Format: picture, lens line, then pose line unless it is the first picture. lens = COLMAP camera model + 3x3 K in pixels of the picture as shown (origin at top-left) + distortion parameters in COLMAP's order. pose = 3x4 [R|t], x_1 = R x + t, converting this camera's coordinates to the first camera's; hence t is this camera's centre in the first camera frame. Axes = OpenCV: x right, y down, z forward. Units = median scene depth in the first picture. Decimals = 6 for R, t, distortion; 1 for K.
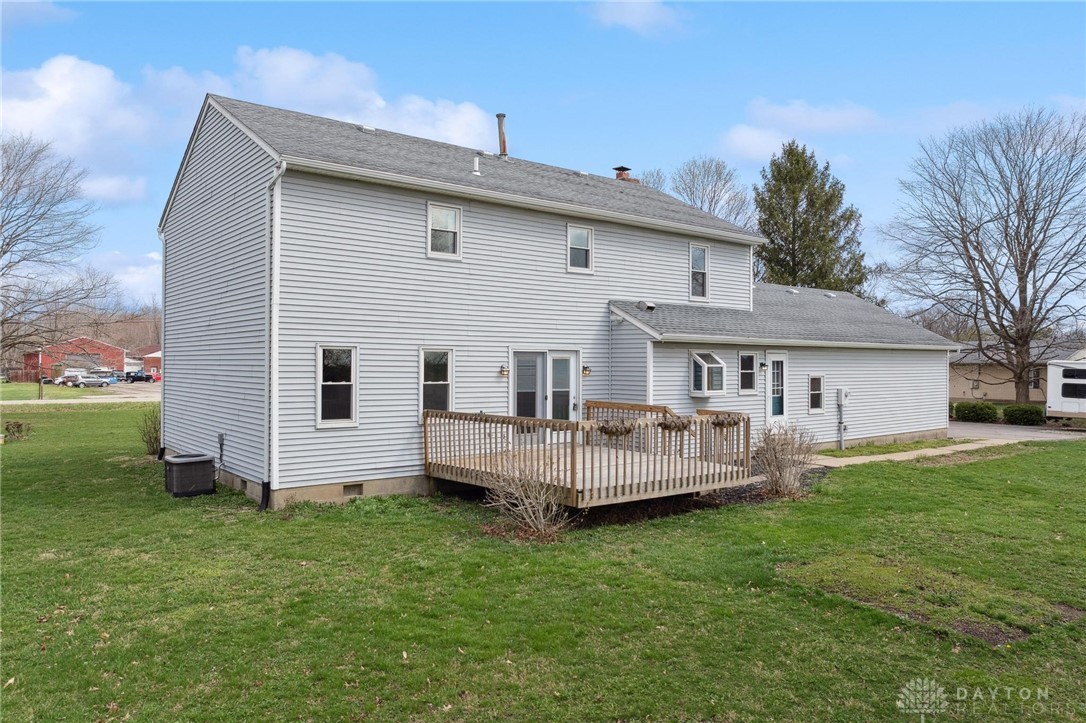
lens RADIAL K [[771.3, 0, 543.0], [0, 771.3, 361.5], [0, 0, 1]] dist [-0.004384, -0.000576]
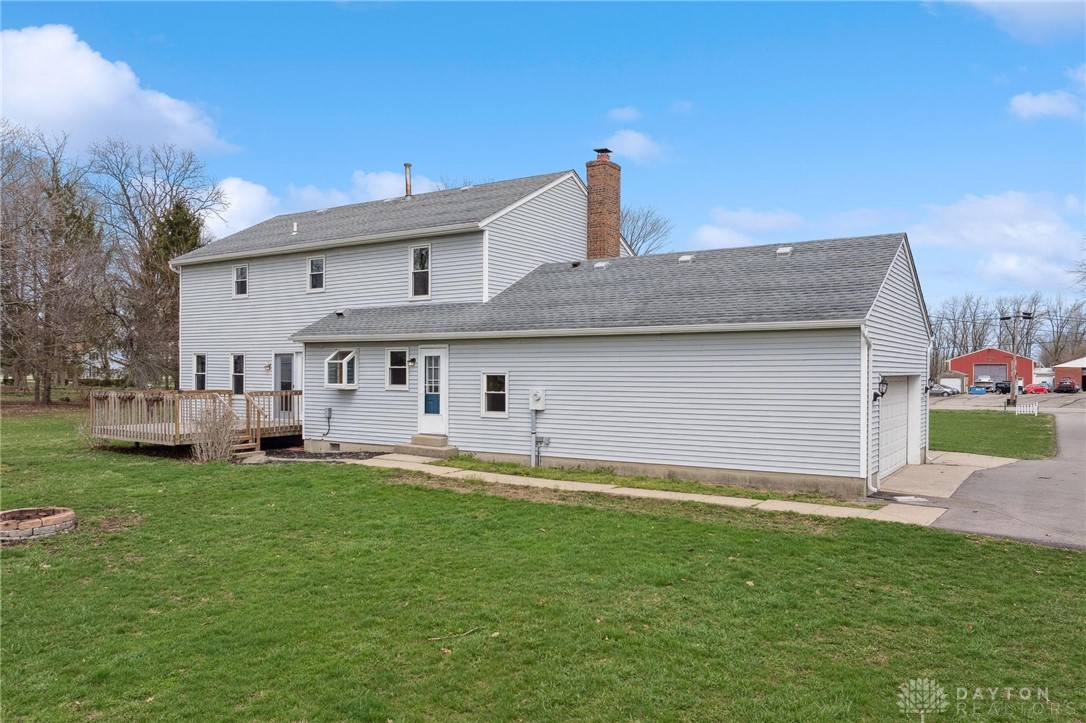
lens RADIAL K [[774.9, 0, 519.6], [0, 774.9, 365.5], [0, 0, 1]] dist [-0.009462, -0.003830]
pose [[0.309848, -0.009718, -0.950736, 1.231197], [-0.001452, 0.999942, -0.010694, 0.020644], [0.950785, 0.004694, 0.309816, 0.805156]]
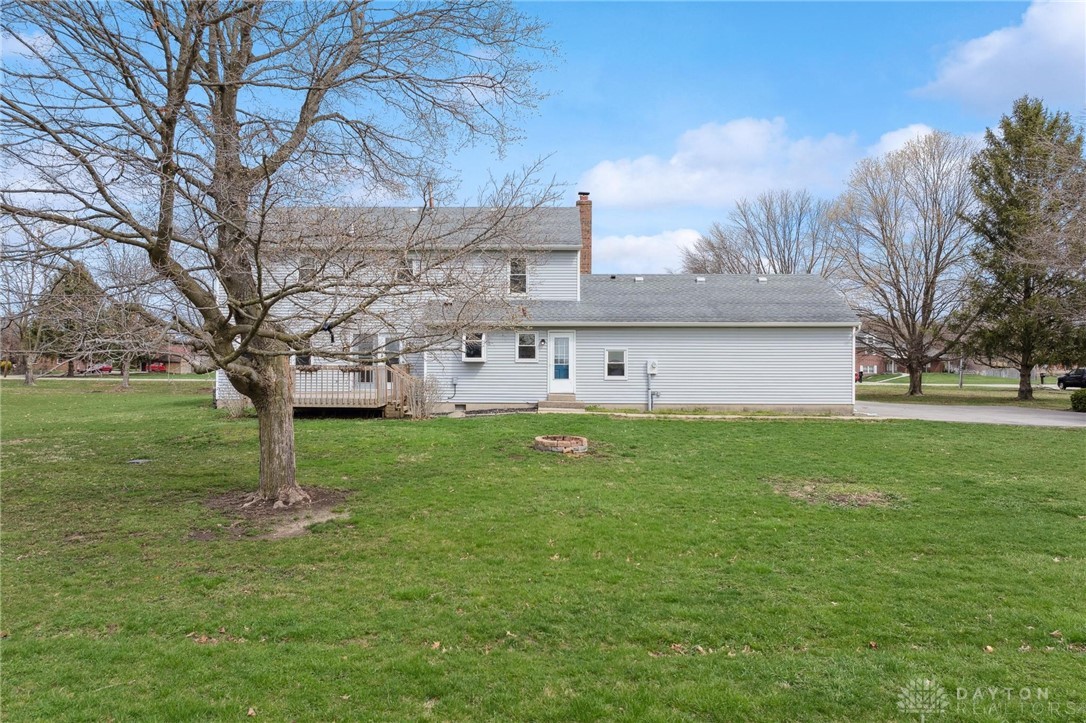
lens RADIAL K [[774.9, 0, 519.6], [0, 774.9, 365.5], [0, 0, 1]] dist [-0.009462, -0.003830]
pose [[0.762878, -0.000881, -0.646542, 1.107561], [-0.001268, 0.999995, -0.002860, 0.050416], [0.646541, 0.003002, 0.762873, -0.064907]]
